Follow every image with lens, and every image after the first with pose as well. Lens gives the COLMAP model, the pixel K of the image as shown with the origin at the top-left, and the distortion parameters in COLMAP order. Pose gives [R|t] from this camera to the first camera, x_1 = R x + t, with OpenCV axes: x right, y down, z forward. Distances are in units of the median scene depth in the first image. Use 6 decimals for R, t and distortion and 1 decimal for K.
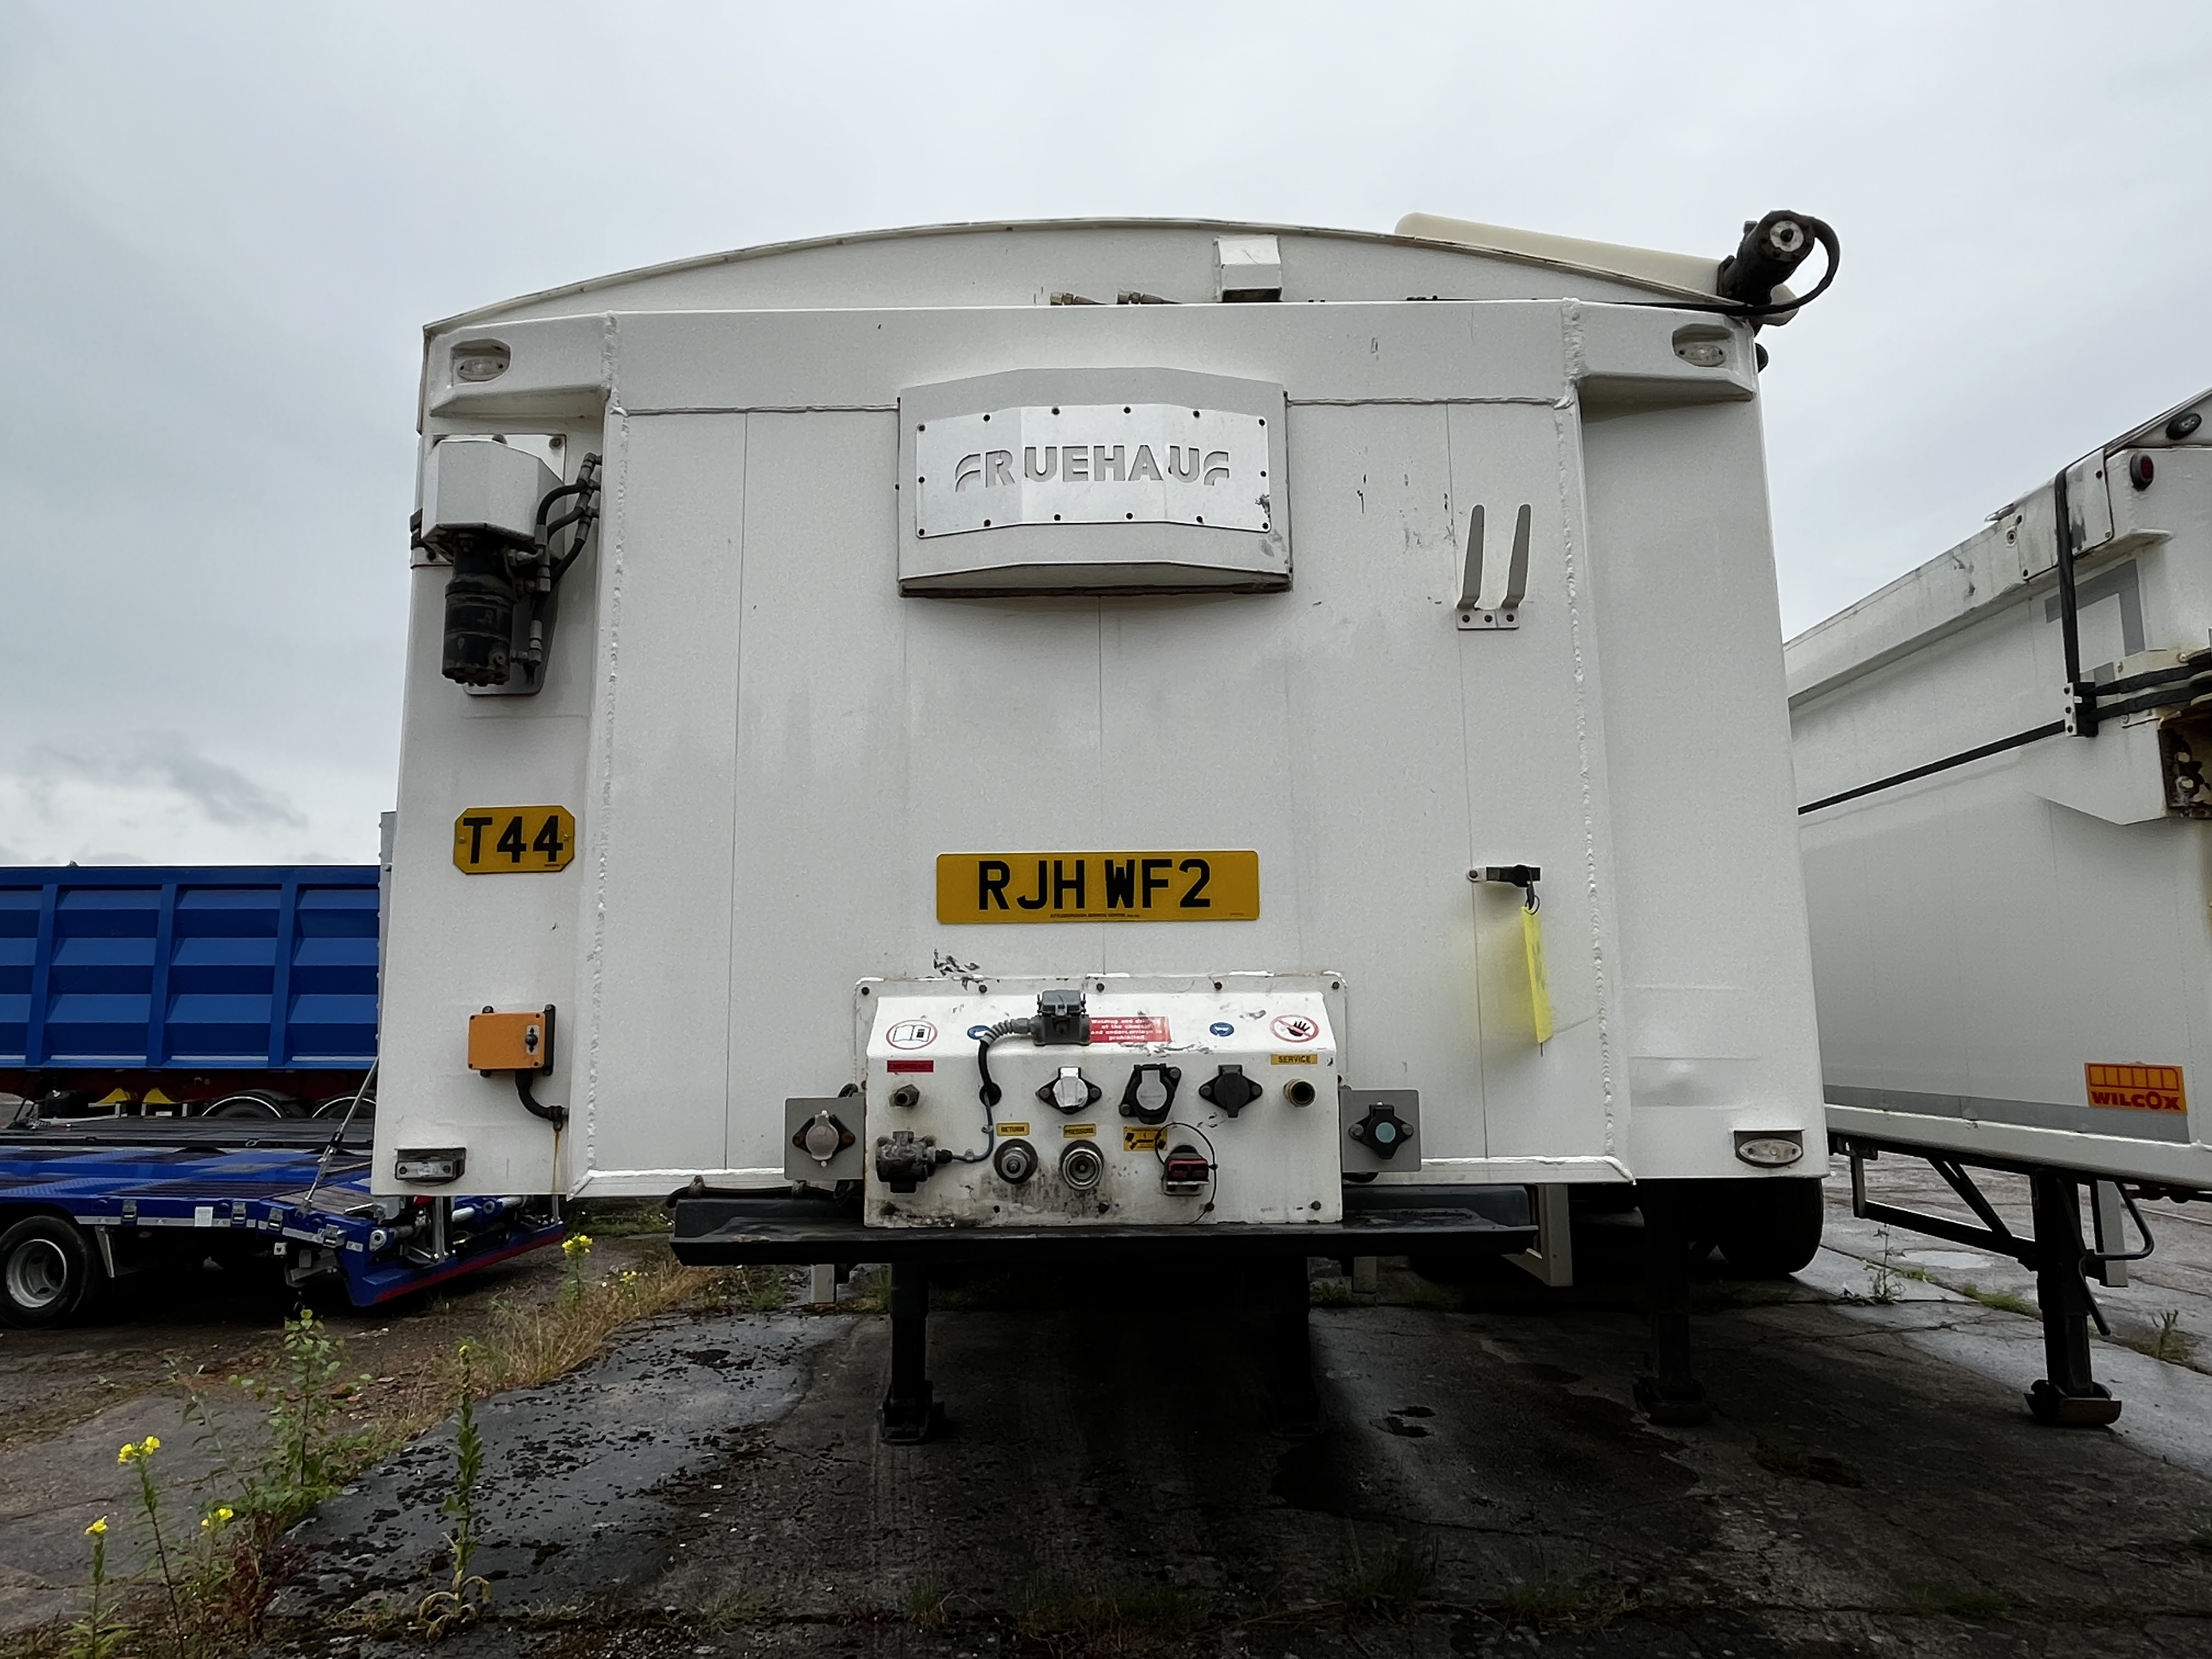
lens RADIAL K [[1341.7, 0, 1093.5], [0, 1341.7, 834.2], [0, 0, 1]] dist [0.002925, -0.005840]
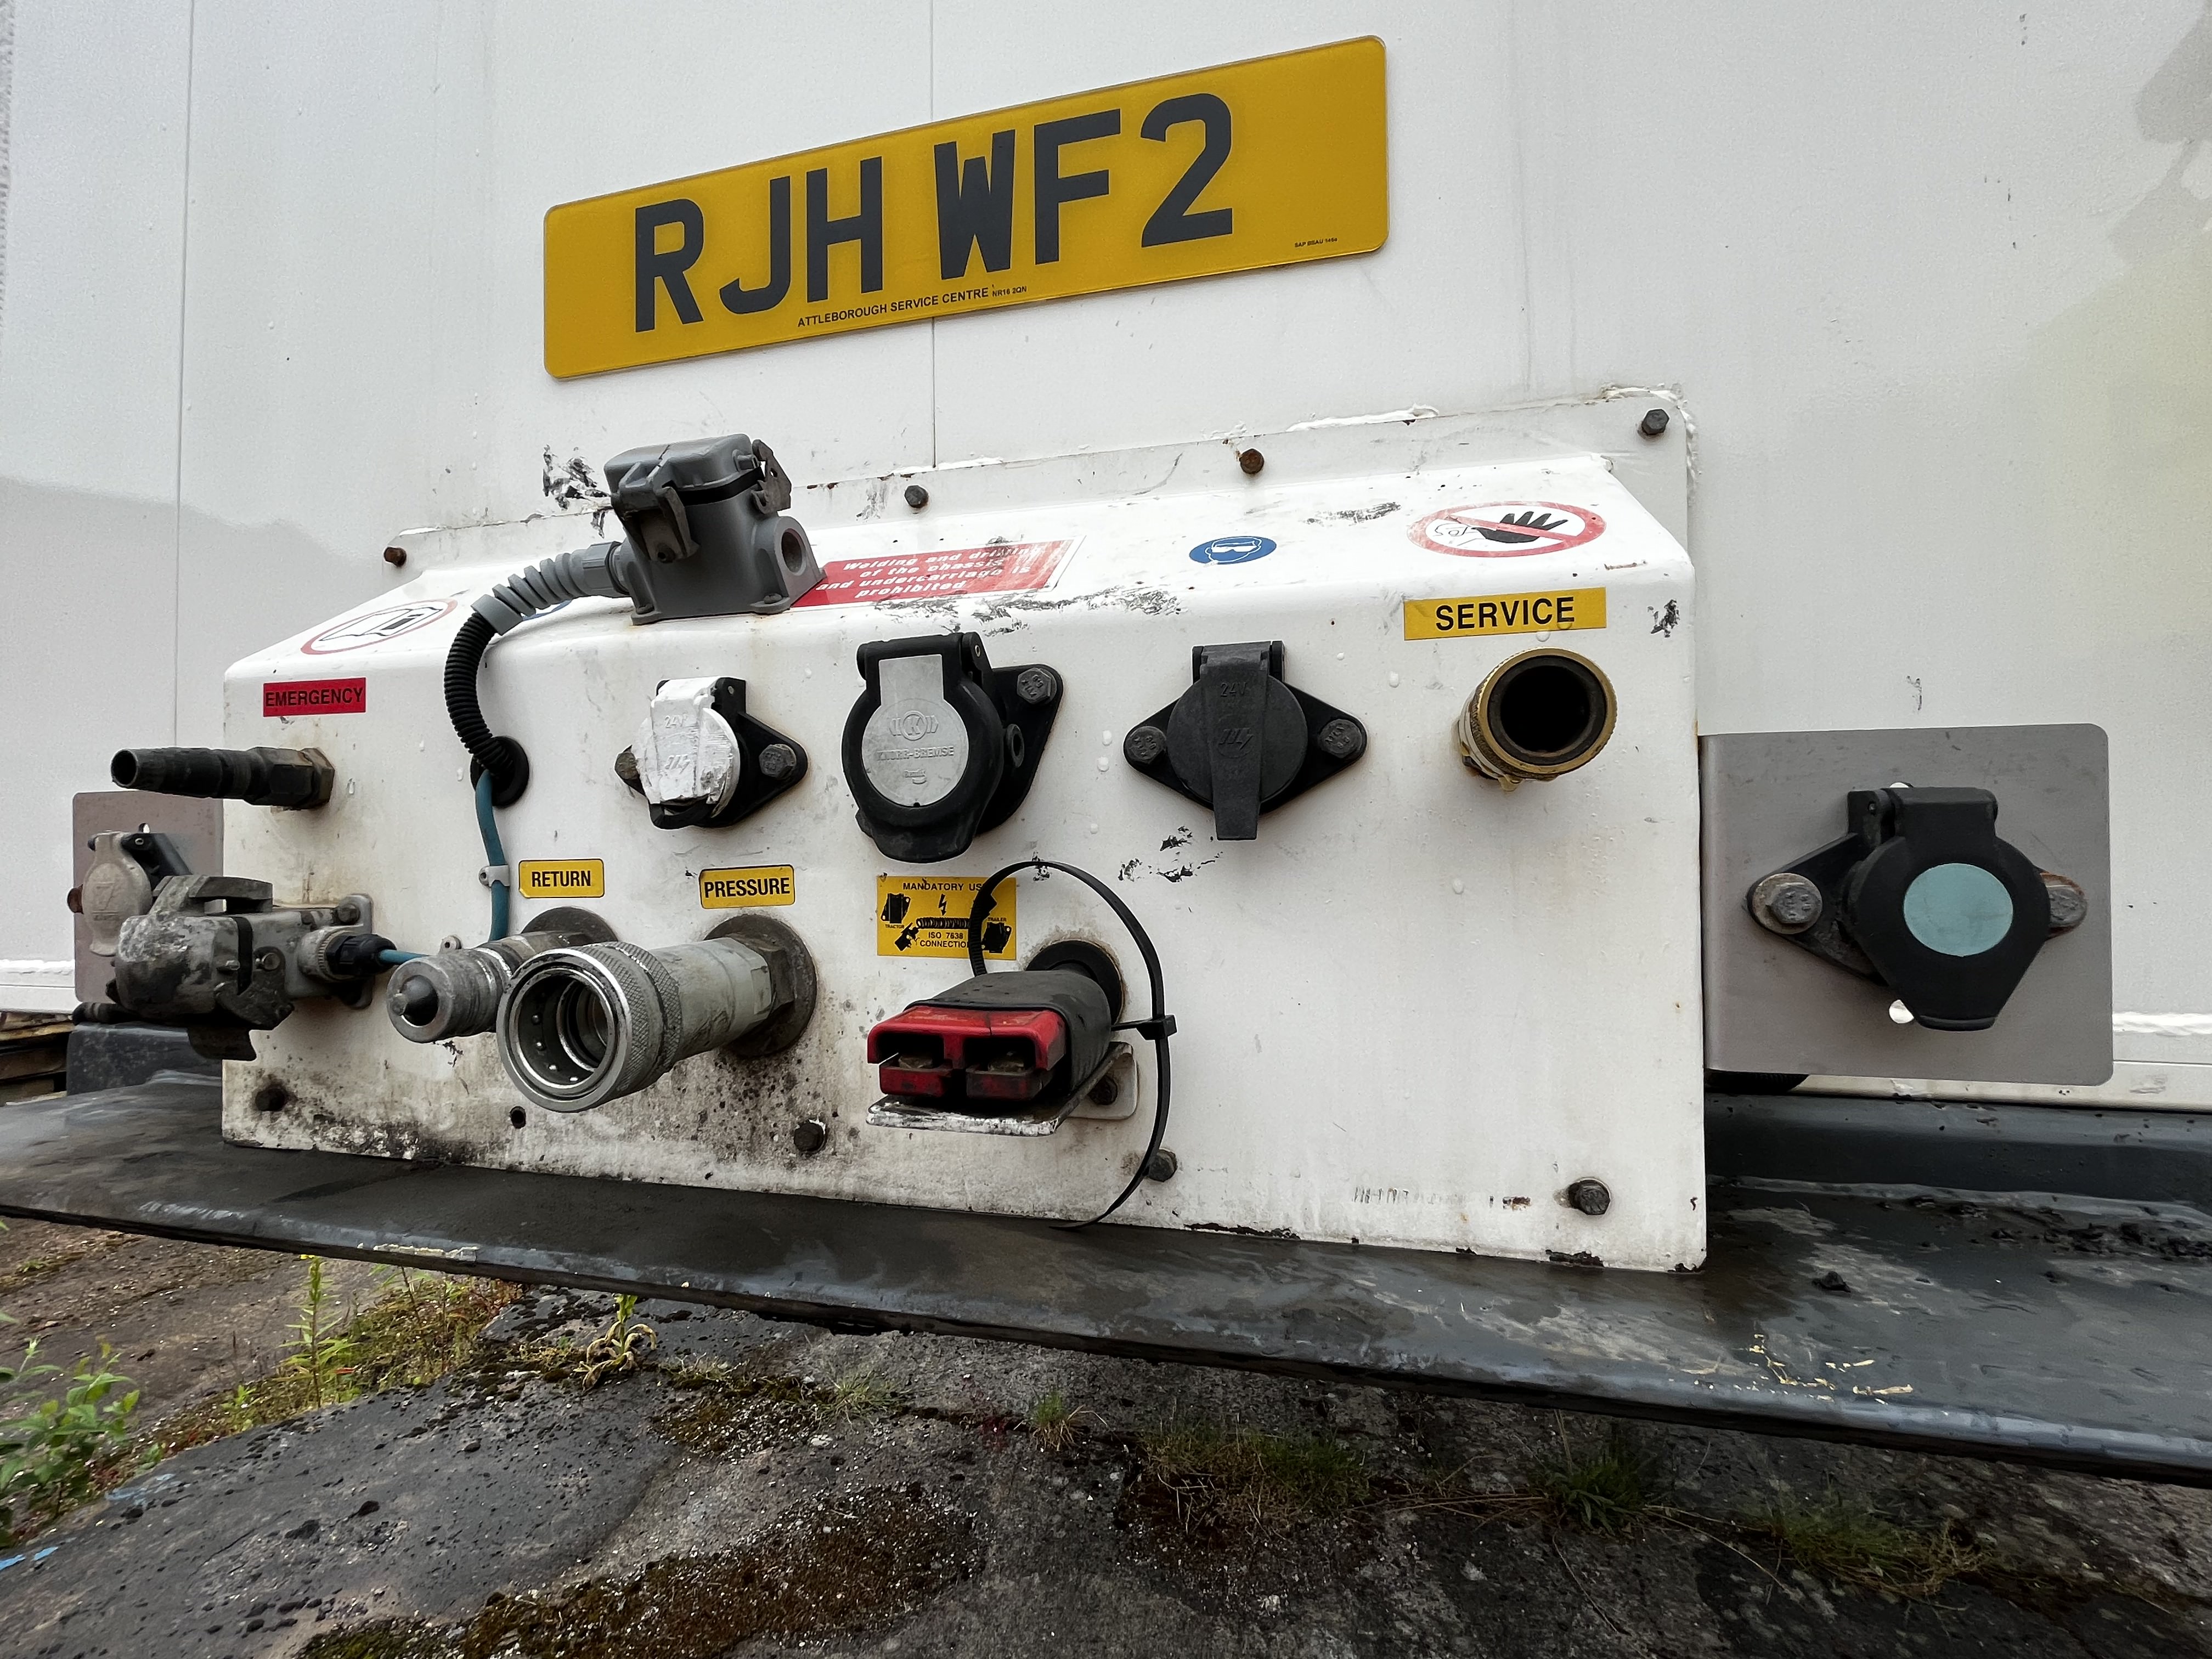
lens RADIAL K [[948.9, 0, 1094.3], [0, 948.9, 828.9], [0, 0, 1]] dist [-0.001951, -0.000462]
pose [[0.969541, -0.002154, -0.244921, 0.105399], [0.031588, 0.992710, 0.116315, 0.163137], [0.242885, -0.120508, 0.962541, 0.714921]]
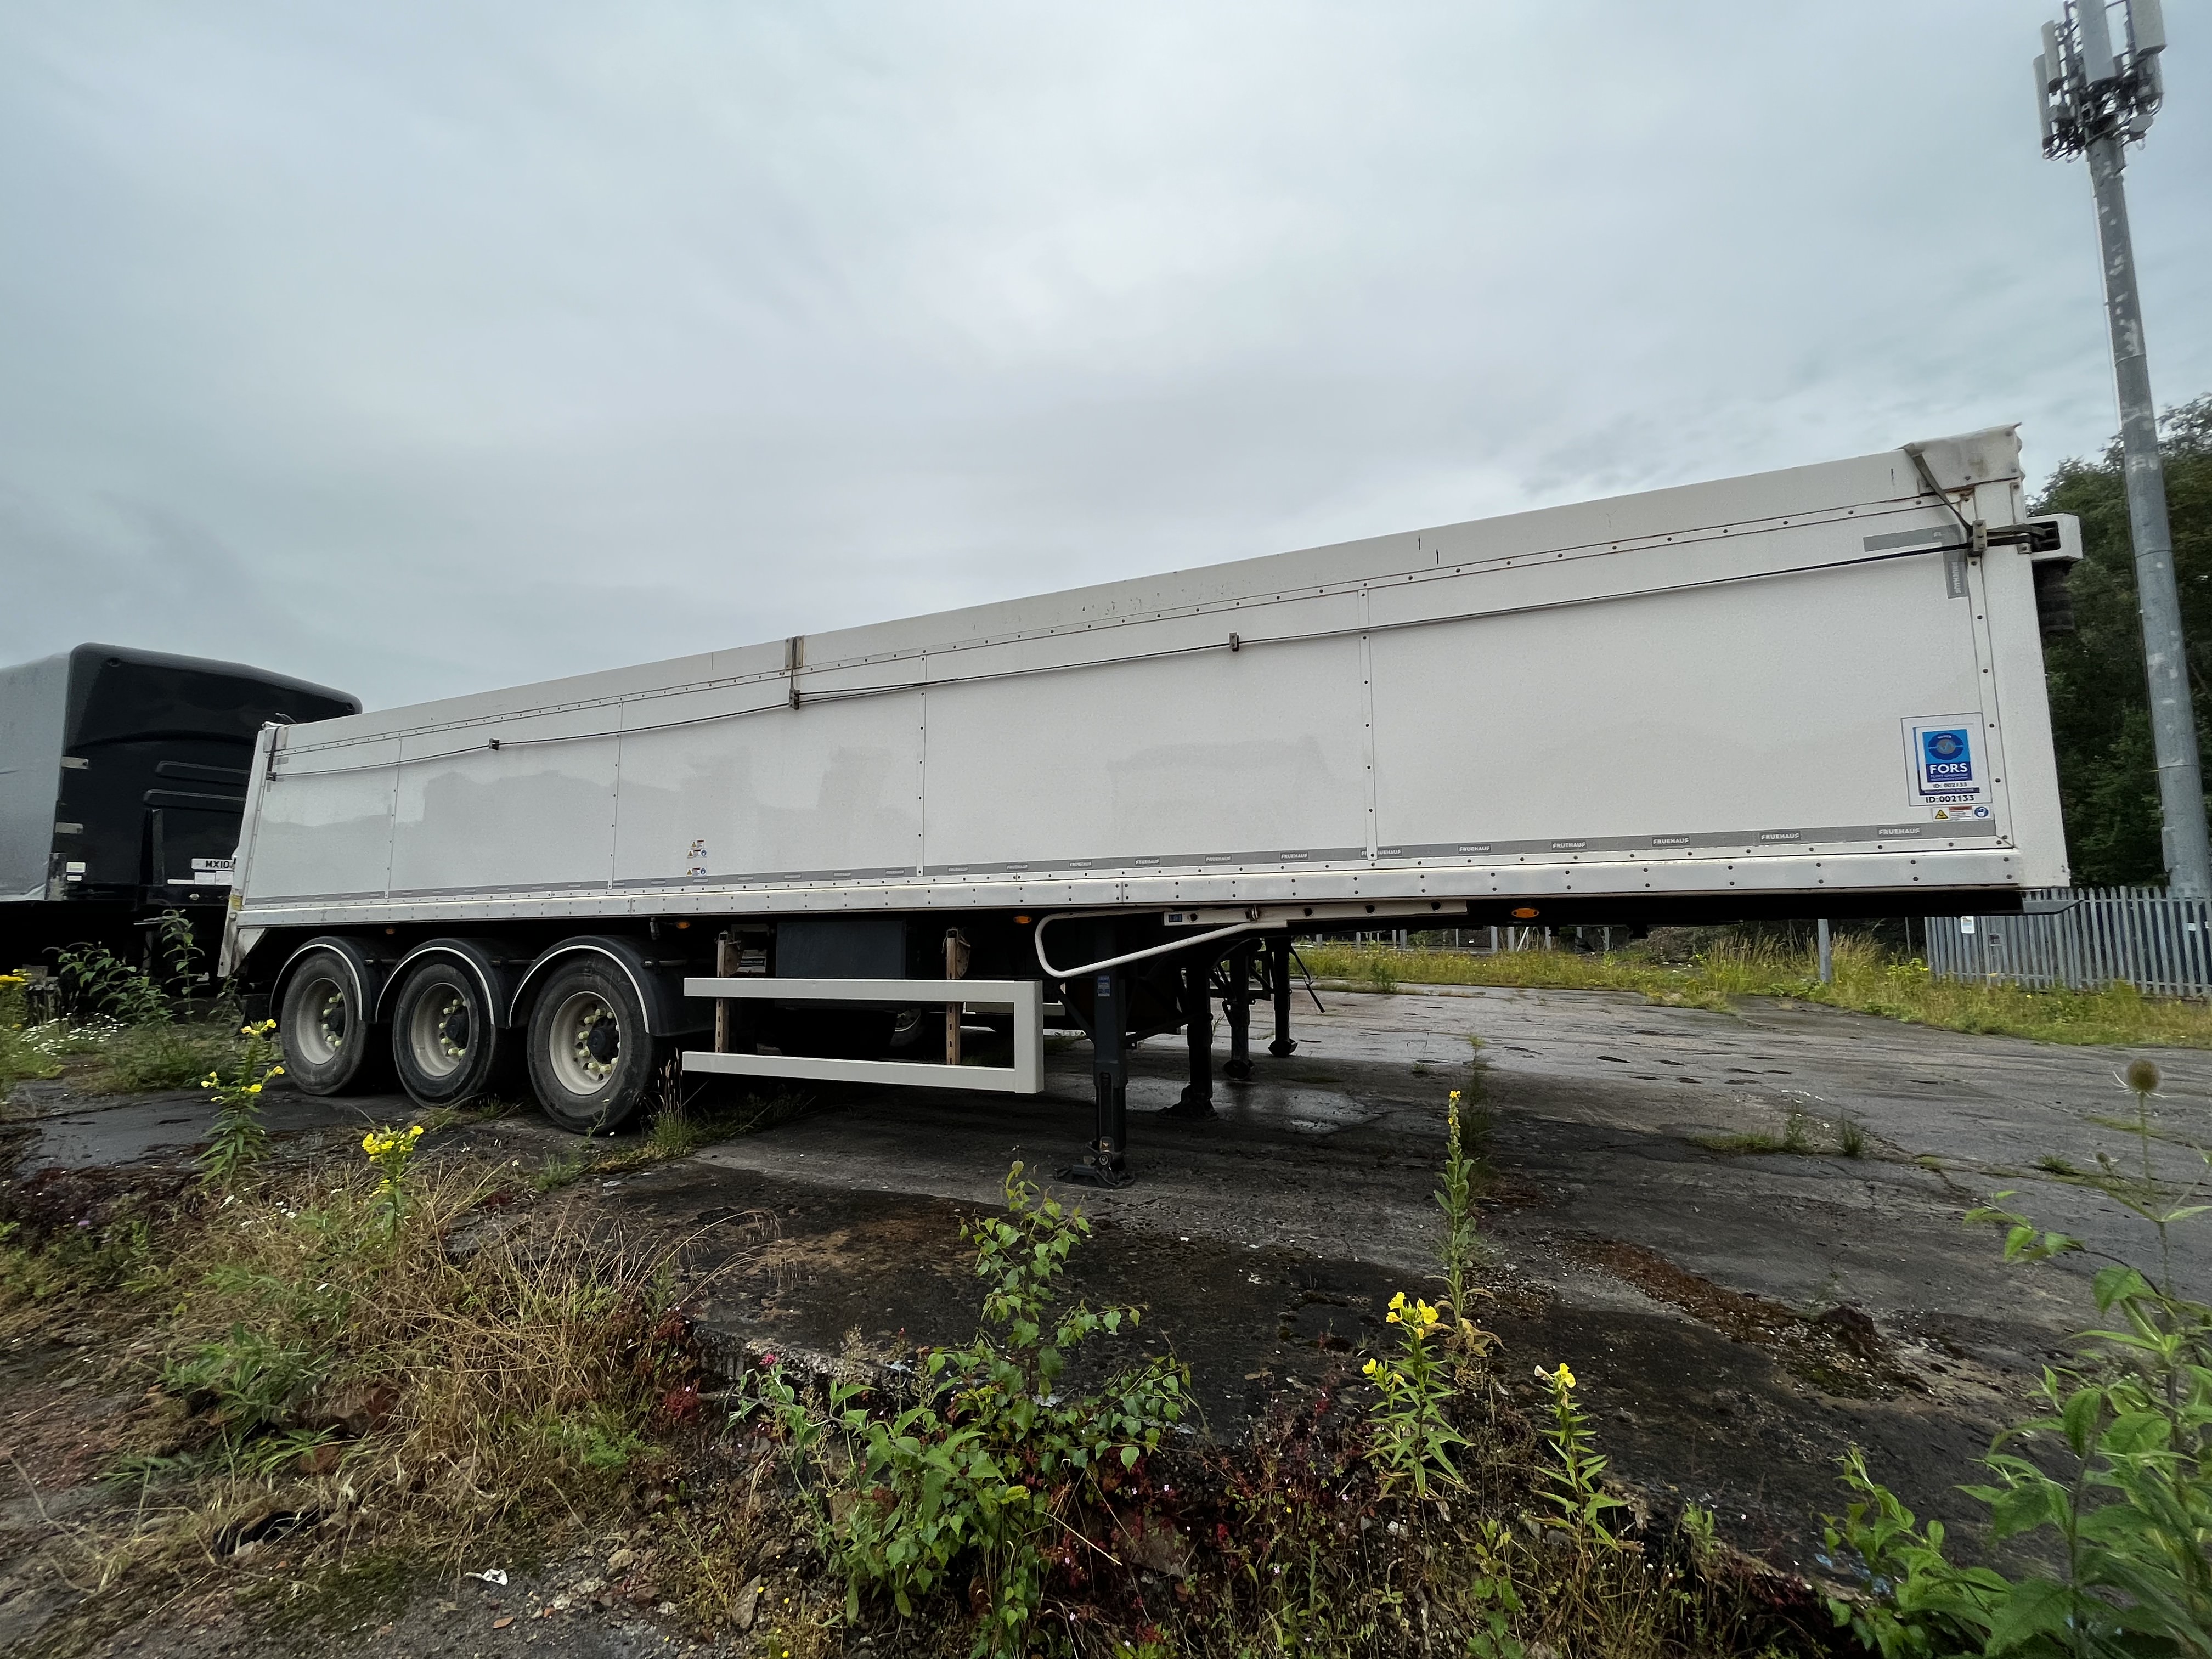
lens RADIAL K [[881.8, 0, 1102.3], [0, 881.8, 832.2], [0, 0, 1]] dist [-0.000894, -0.000213]
pose [[0.385630, 0.109265, 0.916161, -2.133382], [-0.134159, 0.989050, -0.061488, 0.437610], [-0.912848, -0.099199, 0.396067, 1.701419]]
